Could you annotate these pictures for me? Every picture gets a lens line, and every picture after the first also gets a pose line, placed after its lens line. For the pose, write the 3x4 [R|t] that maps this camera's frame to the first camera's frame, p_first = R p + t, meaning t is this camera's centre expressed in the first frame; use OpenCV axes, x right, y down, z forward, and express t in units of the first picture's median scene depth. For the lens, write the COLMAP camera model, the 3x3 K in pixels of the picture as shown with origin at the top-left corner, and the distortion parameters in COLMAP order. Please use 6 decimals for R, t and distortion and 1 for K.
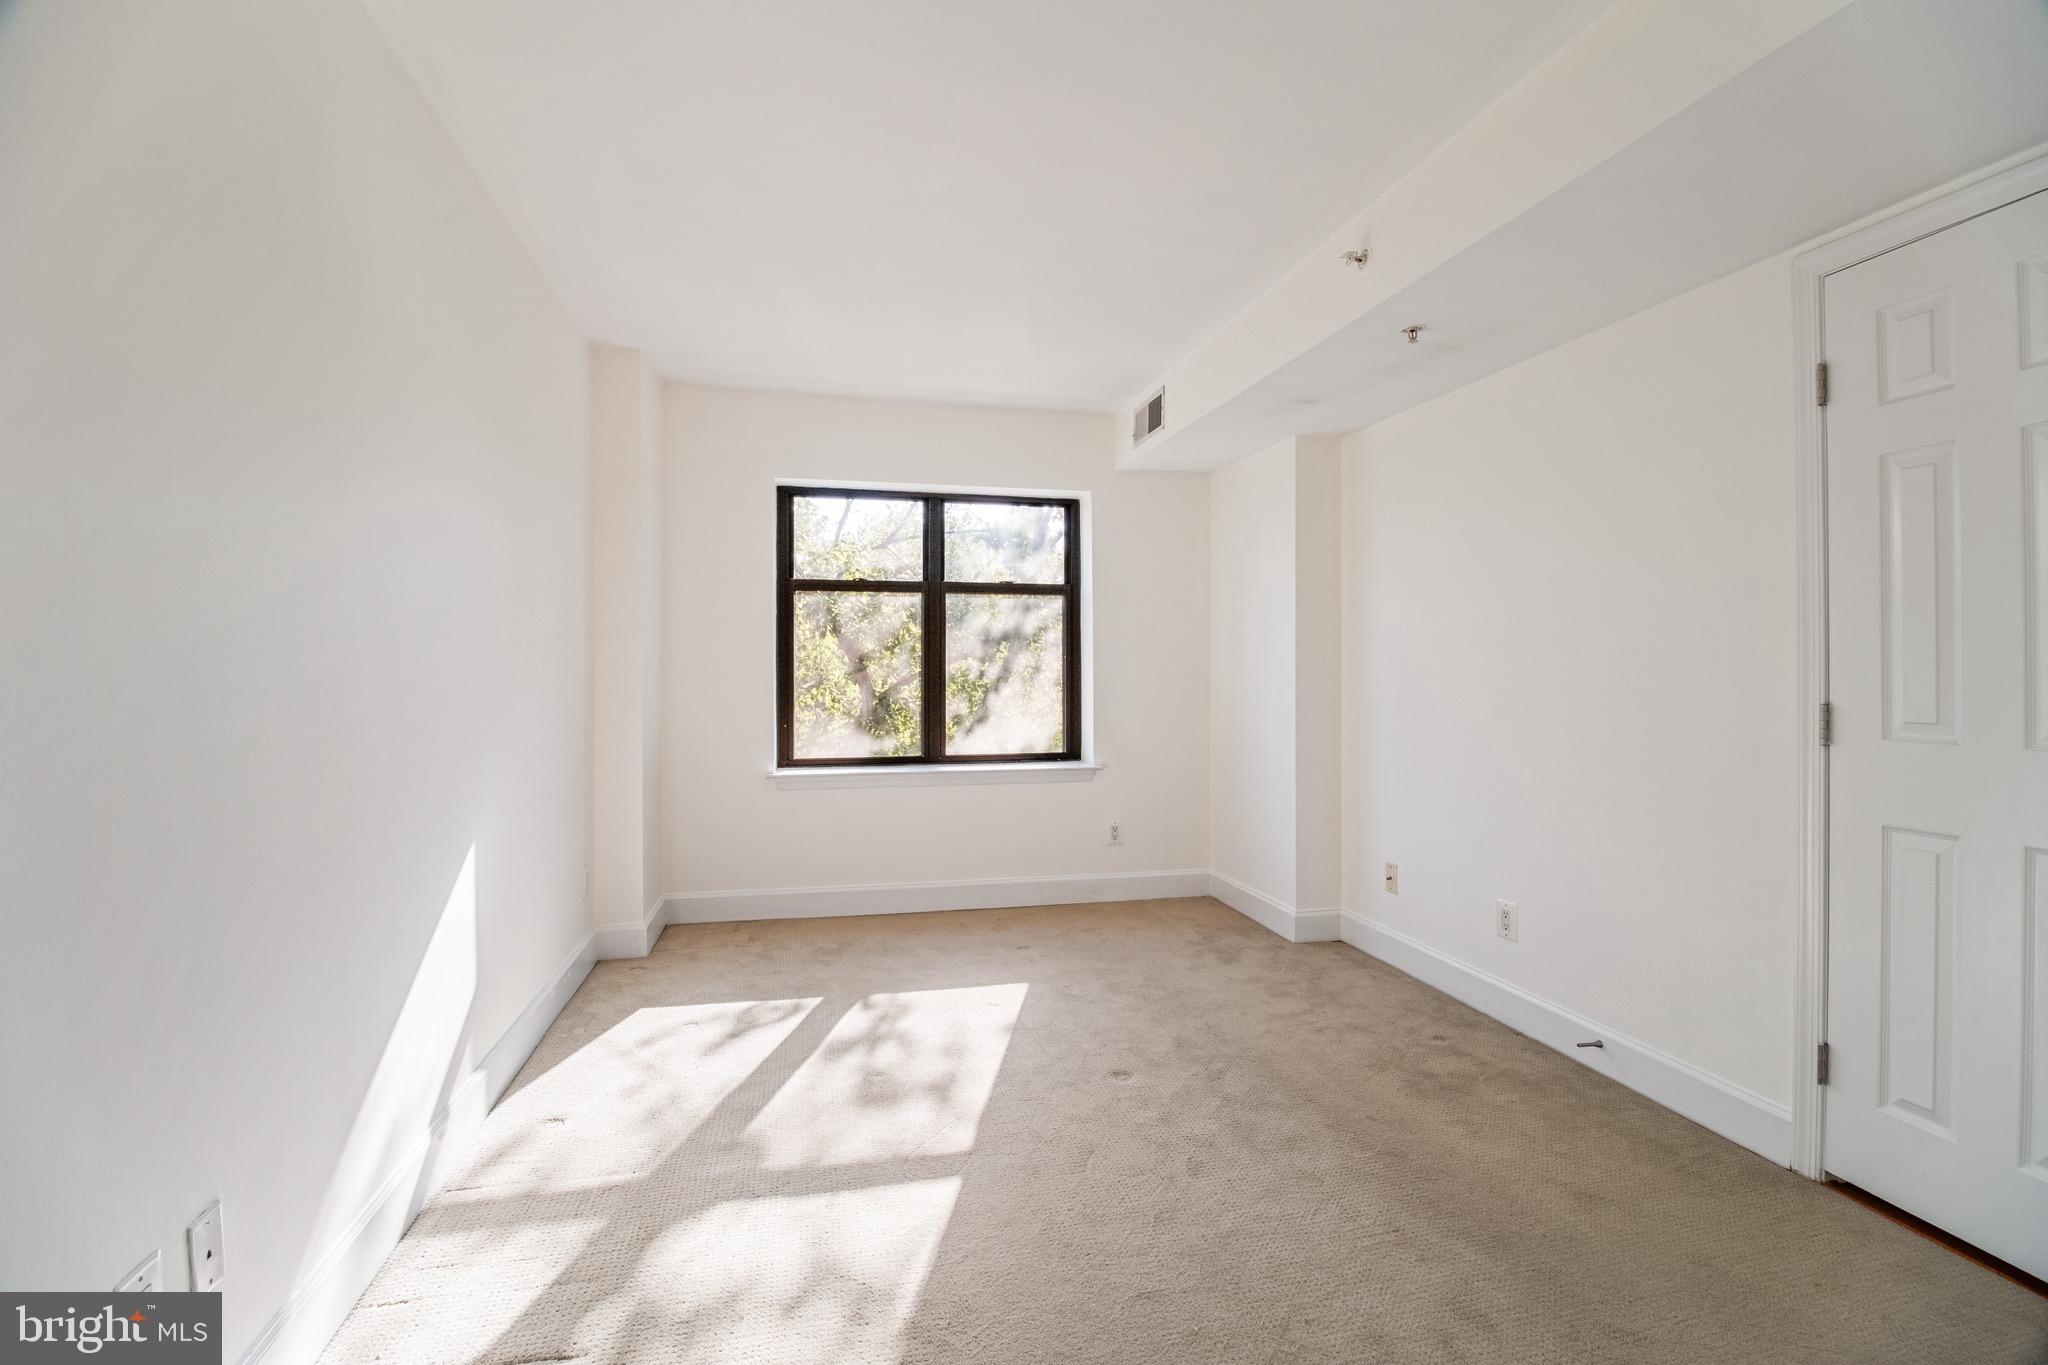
lens RADIAL K [[893.0, 0, 1024.0], [0, 893.0, 682.5], [0, 0, 1]] dist [-0.002107, -0.000092]
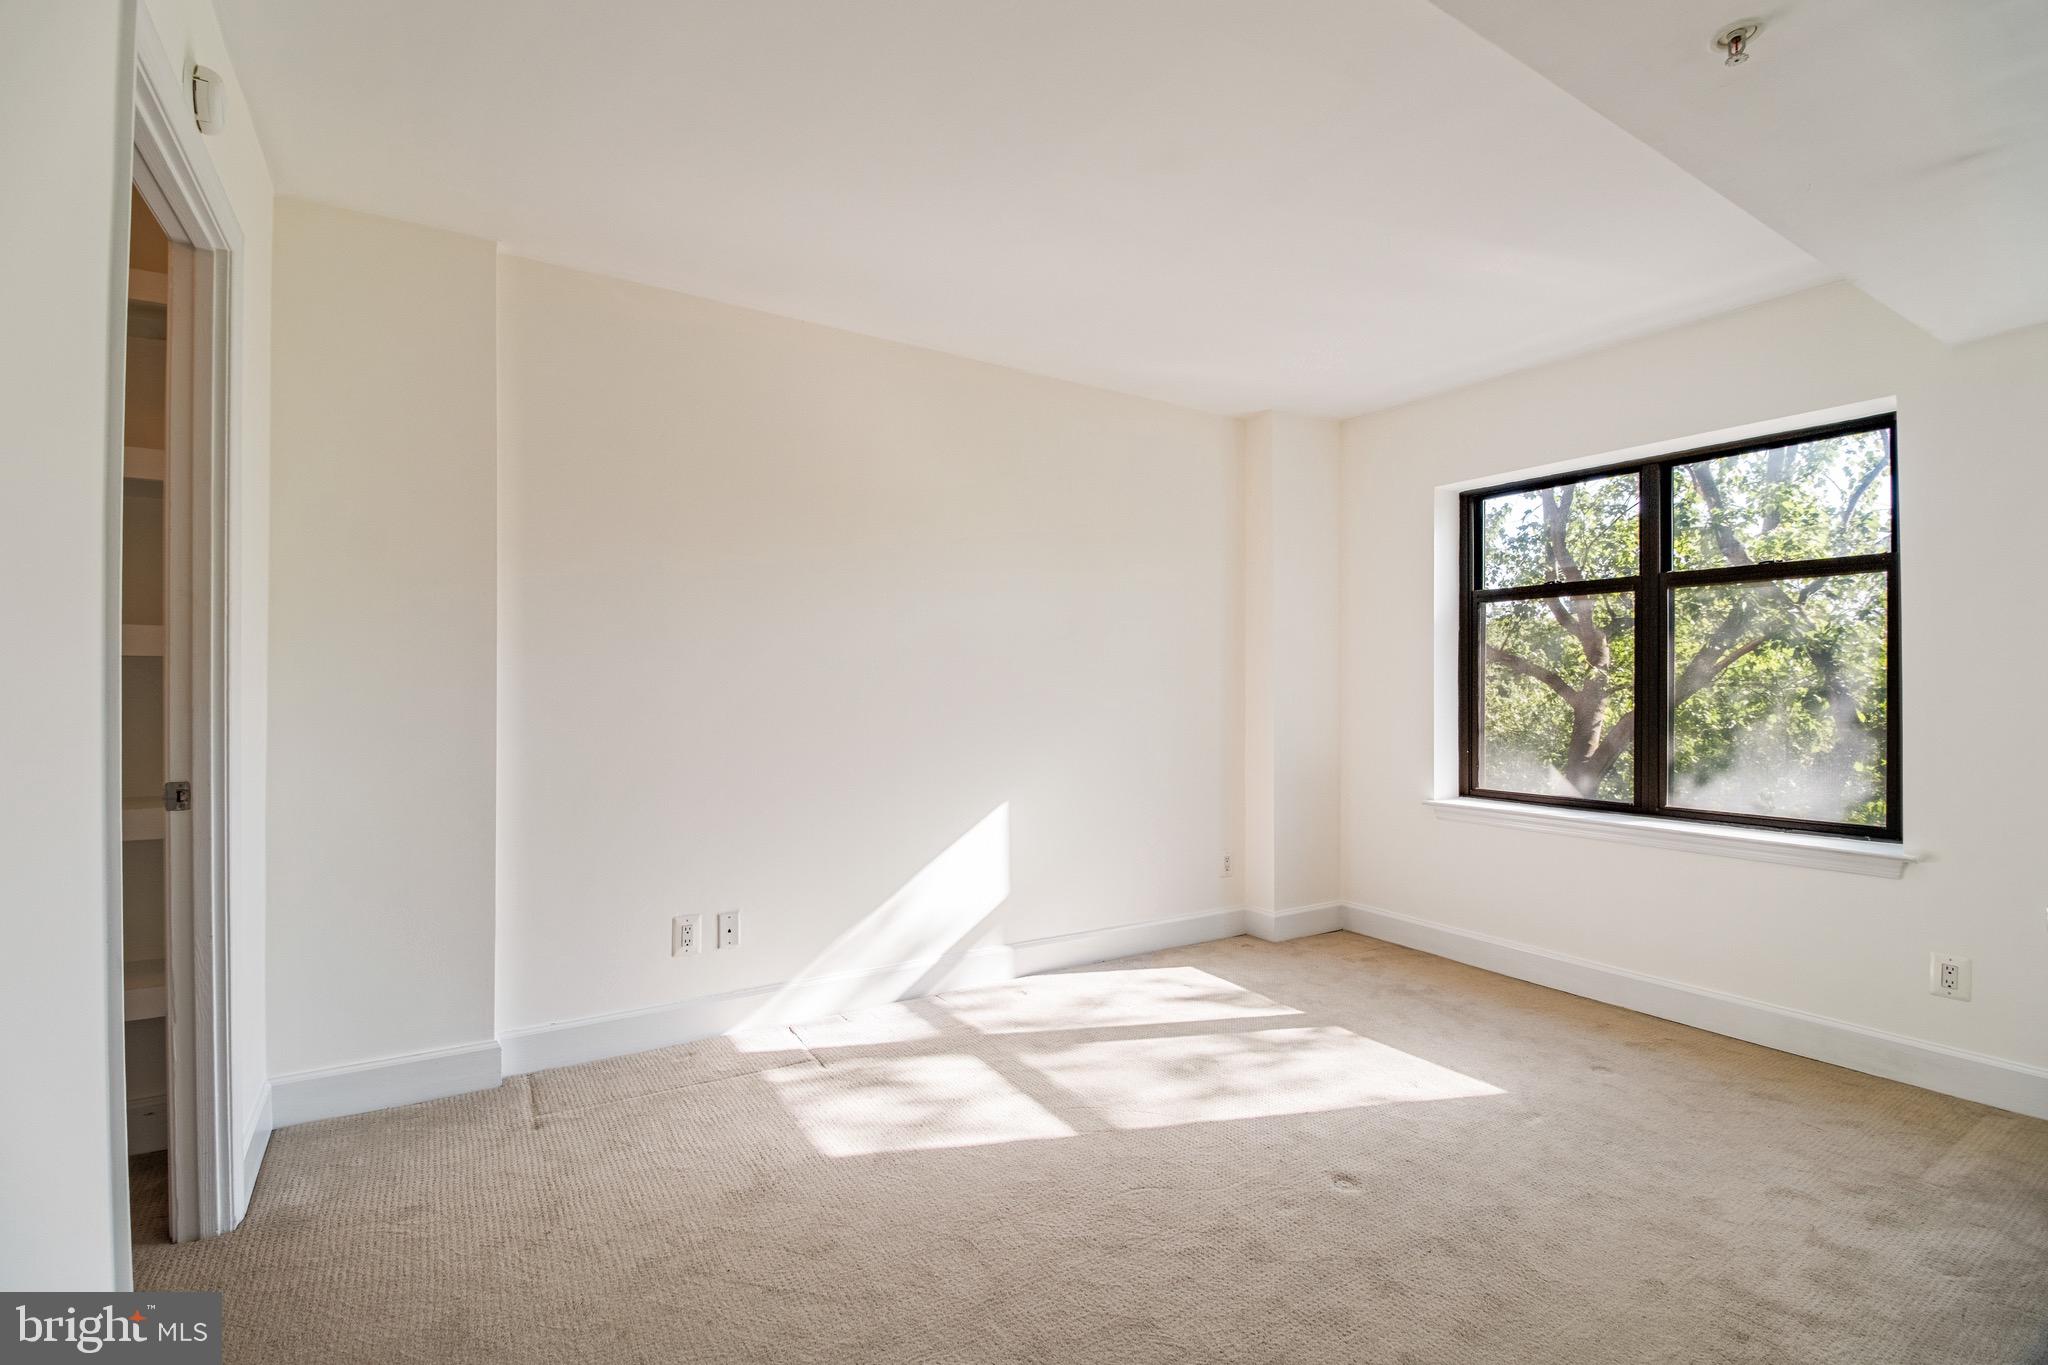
lens RADIAL K [[932.4, 0, 1024.0], [0, 932.4, 682.5], [0, 0, 1]] dist [-0.038791, 0.000096]
pose [[0.313923, -0.004827, -0.949436, 0.563972], [-0.023781, 0.999633, -0.012945, 0.001467], [0.949151, 0.026642, 0.313693, 0.307658]]
